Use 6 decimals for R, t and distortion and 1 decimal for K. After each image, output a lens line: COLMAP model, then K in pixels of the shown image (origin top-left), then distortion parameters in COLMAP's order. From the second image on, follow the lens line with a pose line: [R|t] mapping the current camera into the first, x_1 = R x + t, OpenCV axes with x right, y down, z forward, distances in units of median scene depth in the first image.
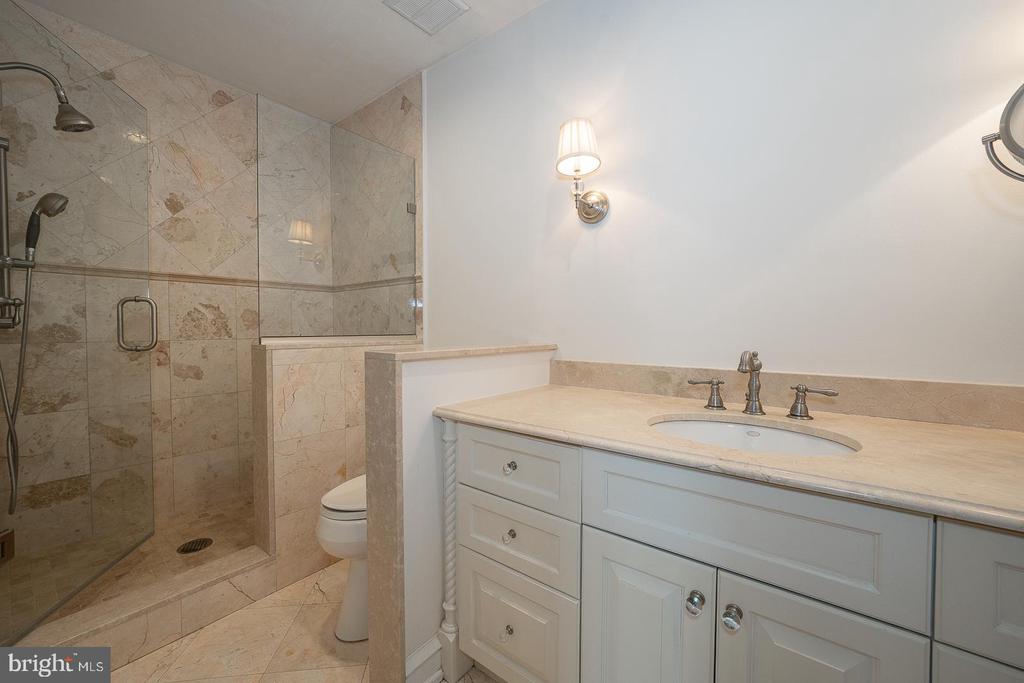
lens RADIAL K [[414.3, 0, 517.0], [0, 414.3, 339.6], [0, 0, 1]] dist [-0.016923, 0.005209]
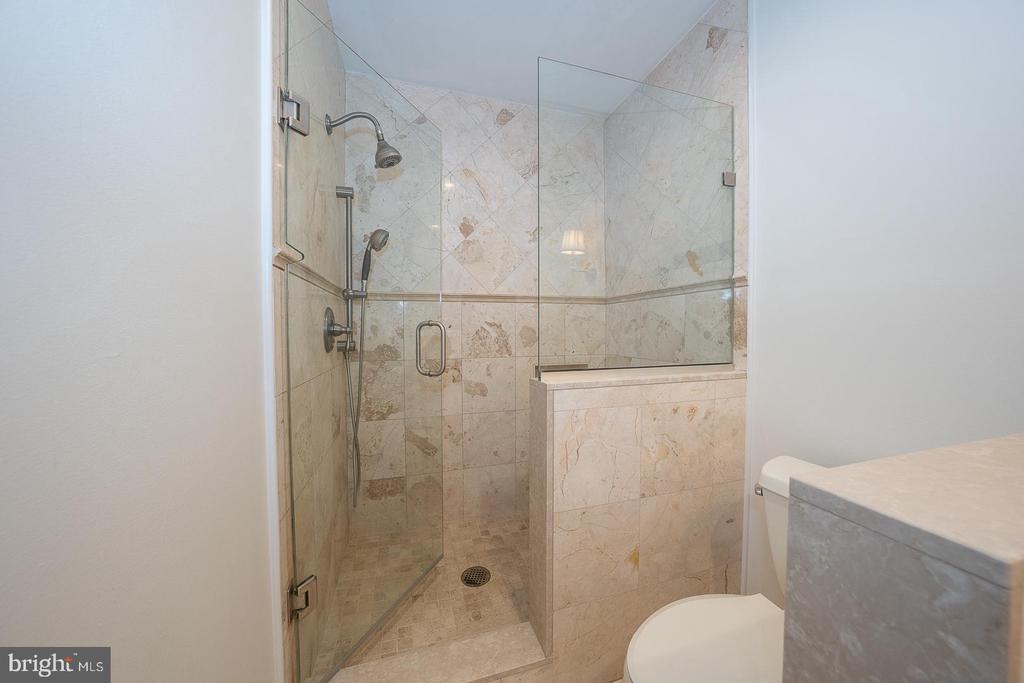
lens RADIAL K [[349.9, 0, 511.0], [0, 349.9, 339.1], [0, 0, 1]] dist [-0.026569, 0.000048]
pose [[0.816677, 0.013766, -0.576931, -0.220767], [-0.011072, 0.999905, 0.008186, -0.053944], [0.576989, -0.000297, 0.816752, 0.330117]]
